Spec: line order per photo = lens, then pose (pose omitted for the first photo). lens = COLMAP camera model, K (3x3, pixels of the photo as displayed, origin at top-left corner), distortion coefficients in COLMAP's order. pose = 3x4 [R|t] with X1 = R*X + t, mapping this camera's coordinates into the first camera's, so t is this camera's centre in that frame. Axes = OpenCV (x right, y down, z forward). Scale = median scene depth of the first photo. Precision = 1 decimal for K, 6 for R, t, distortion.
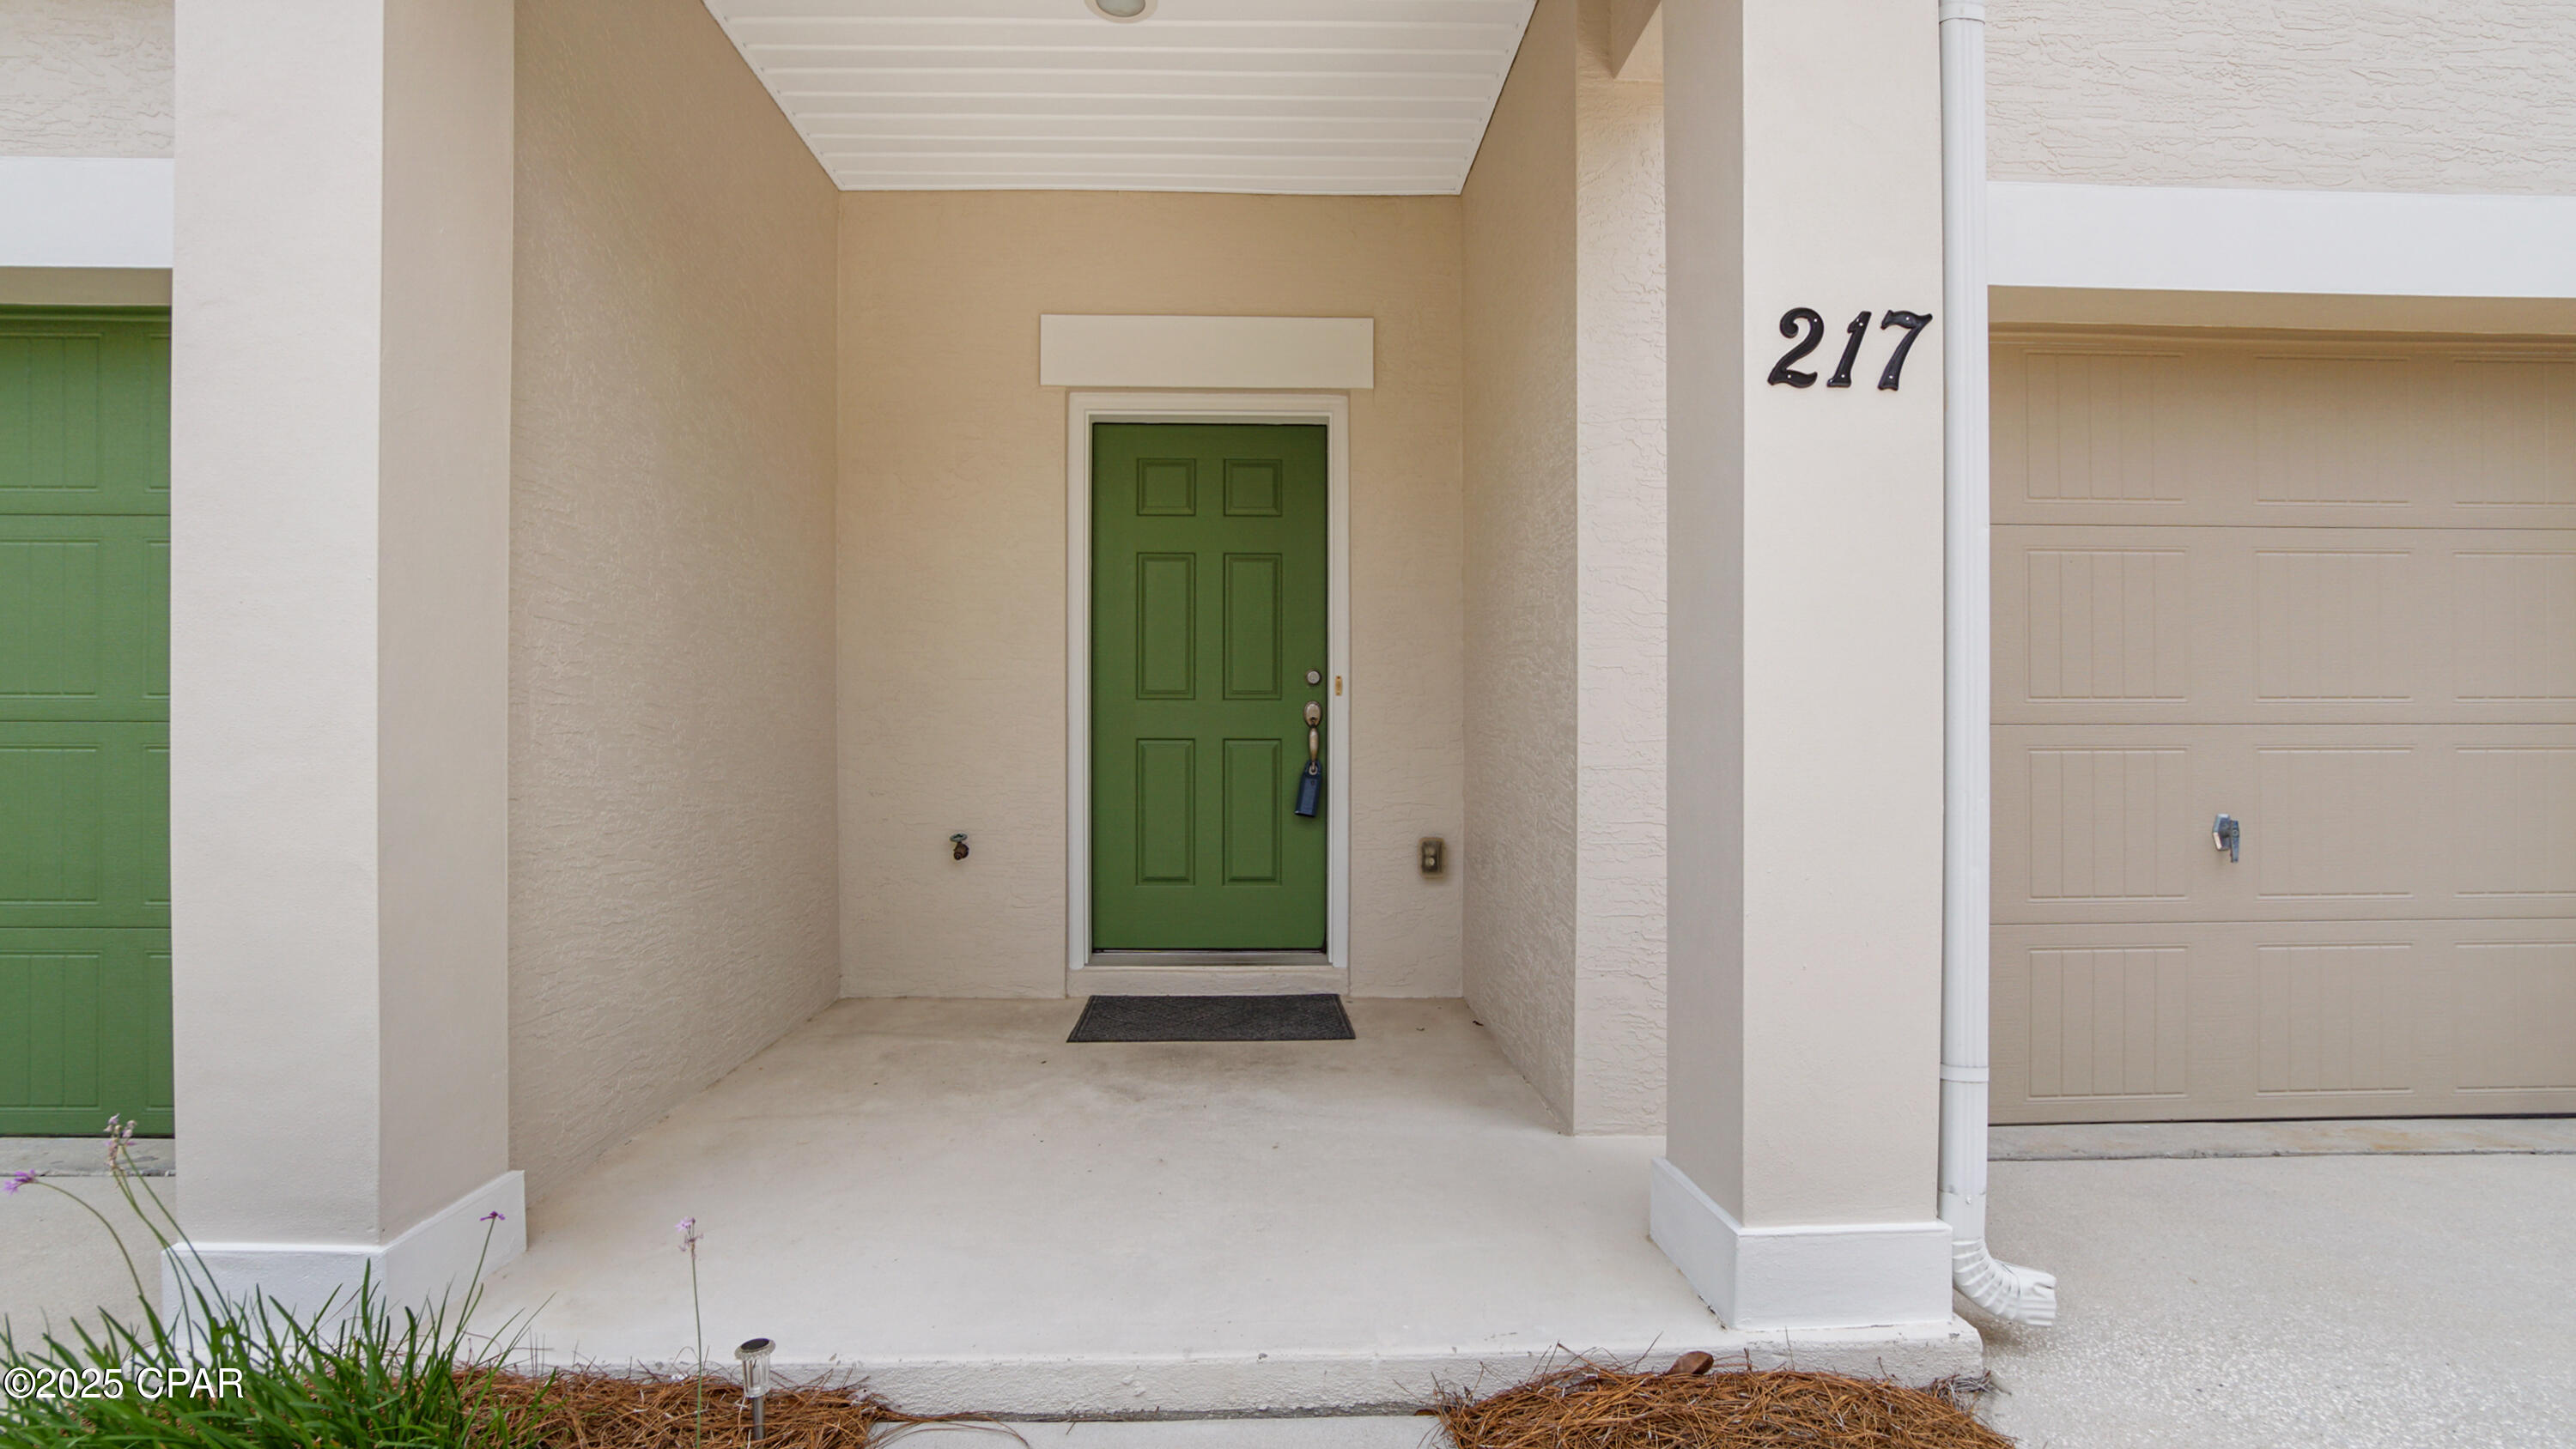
lens RADIAL K [[1171.3, 0, 1278.6], [0, 1171.3, 730.5], [0, 0, 1]] dist [-0.020148, 0.000507]
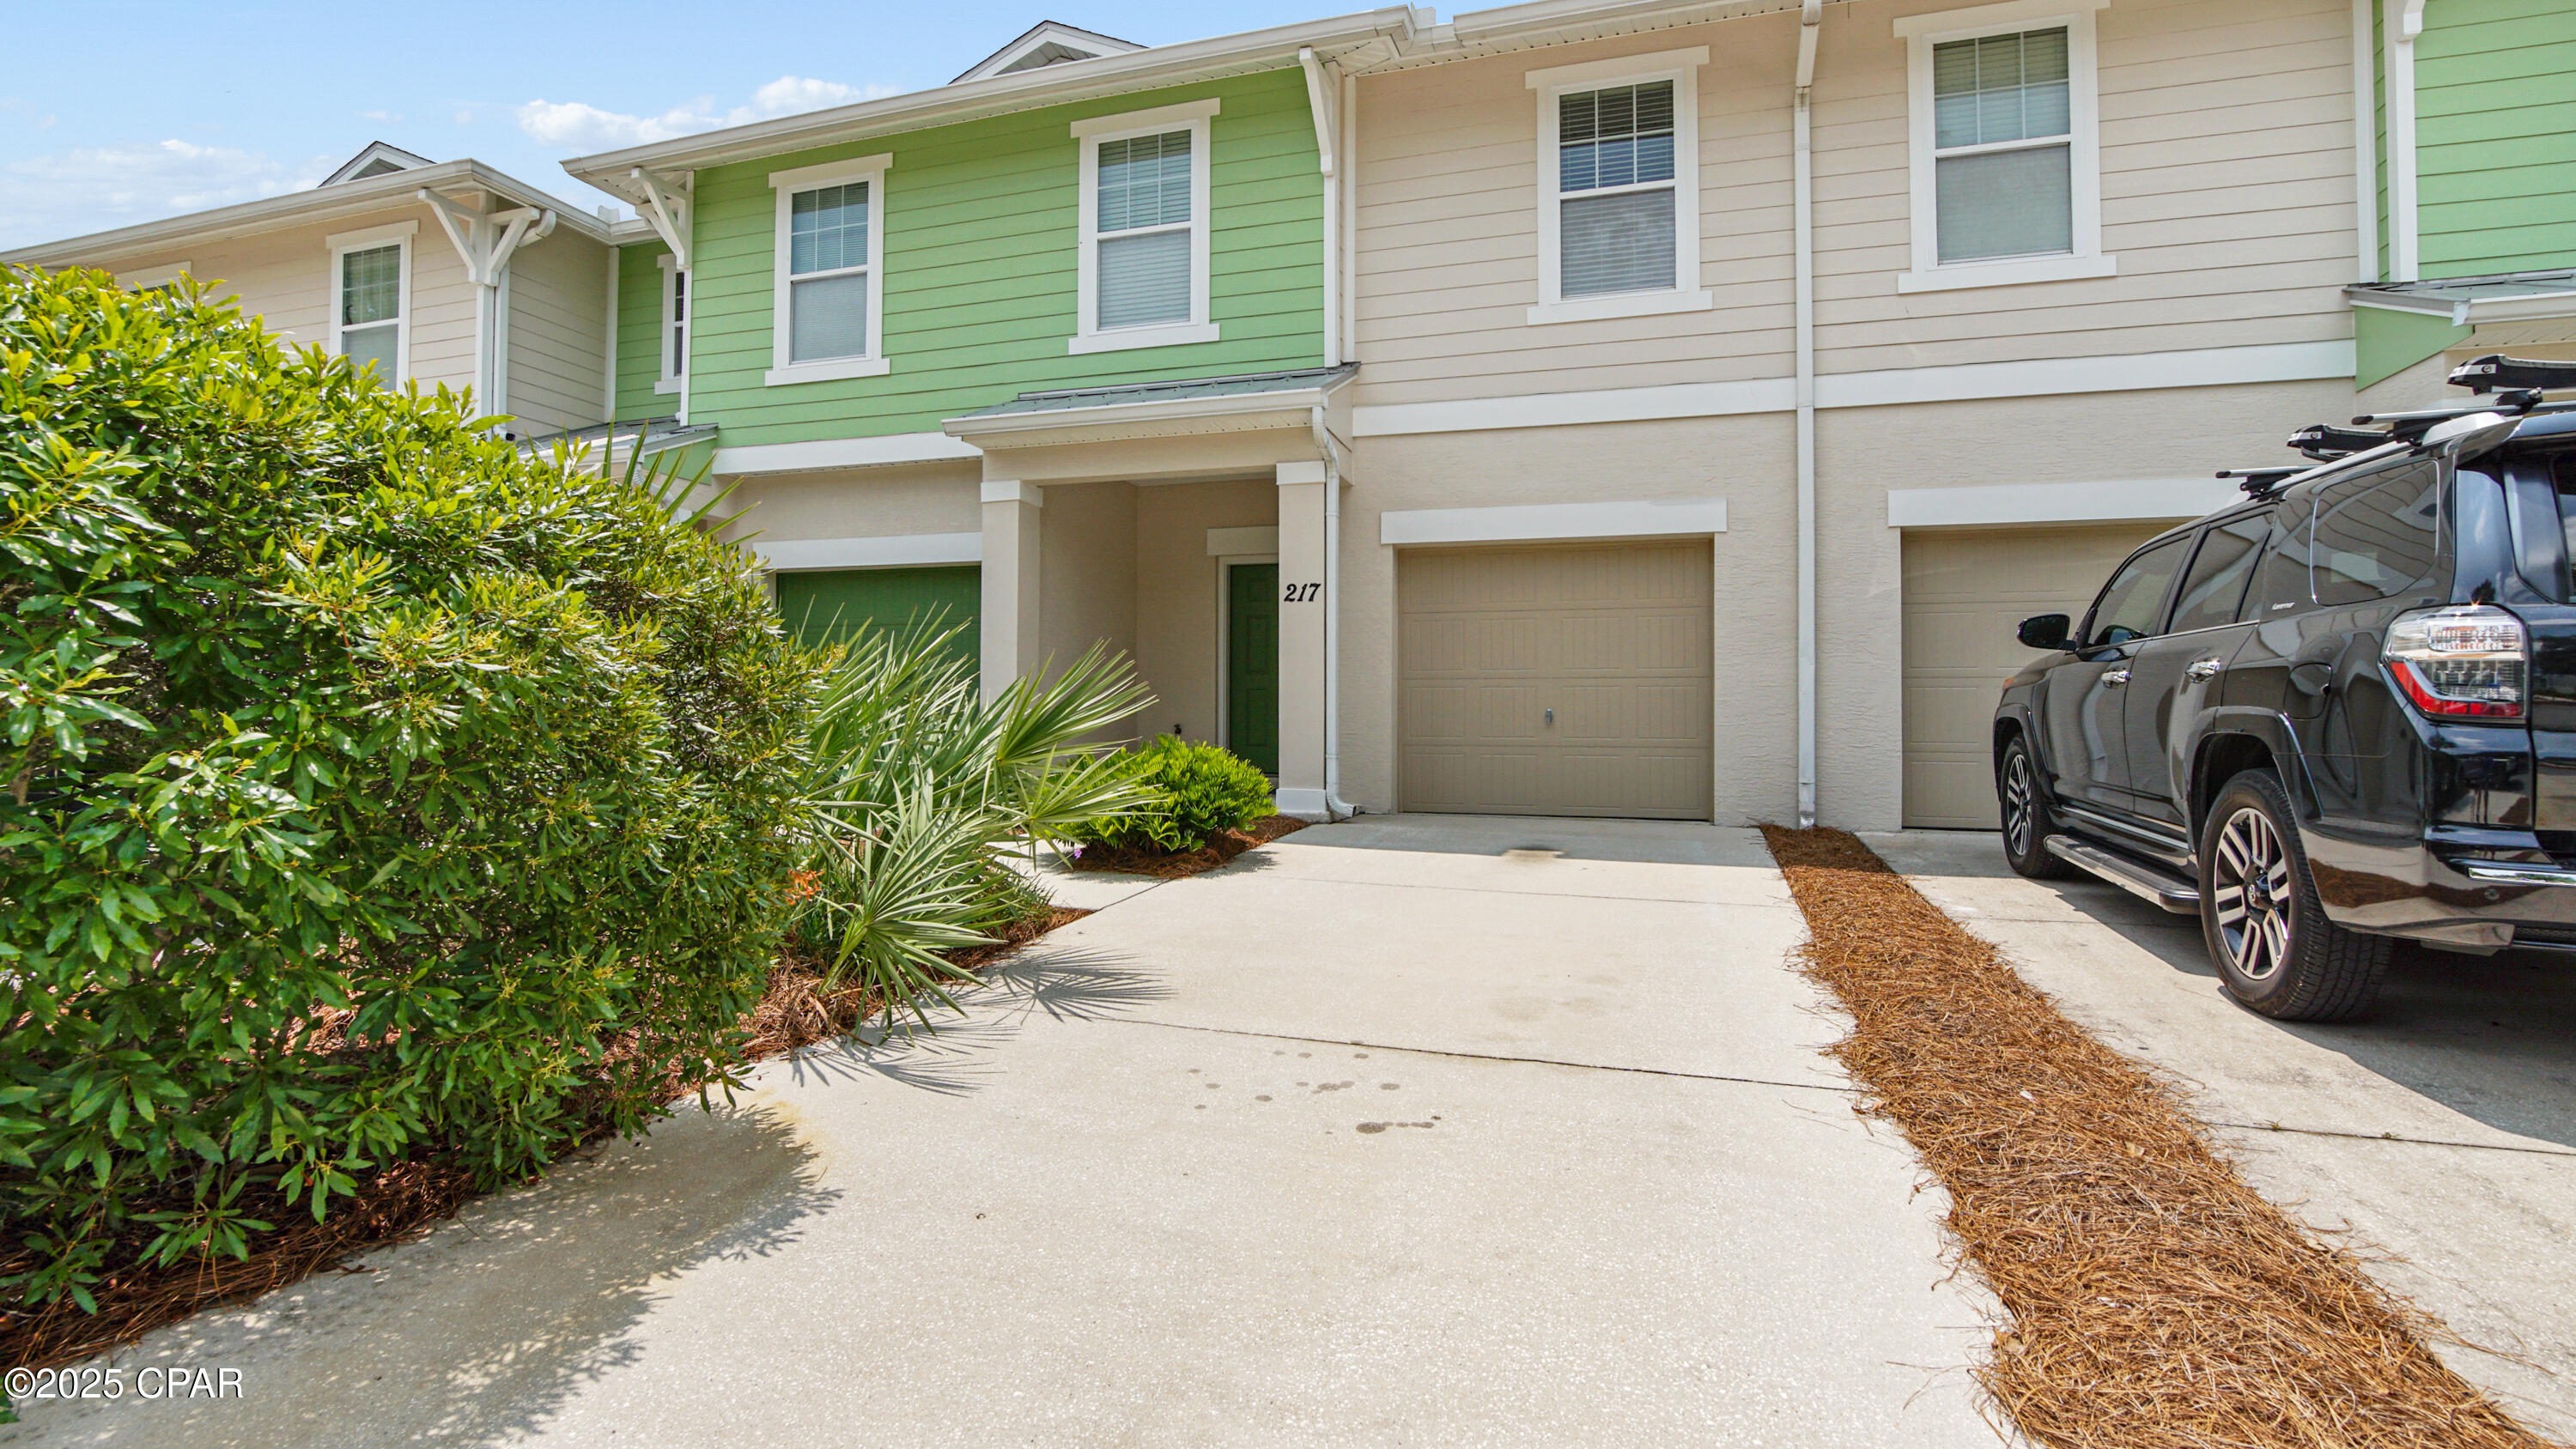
lens RADIAL K [[1171.3, 0, 1278.6], [0, 1171.3, 730.5], [0, 0, 1]] dist [-0.020148, 0.000507]
pose [[0.937639, 0.010320, -0.347459, 1.947656], [-0.003532, 0.999790, 0.020165, 0.105178], [0.347594, -0.017681, 0.937478, -3.192006]]
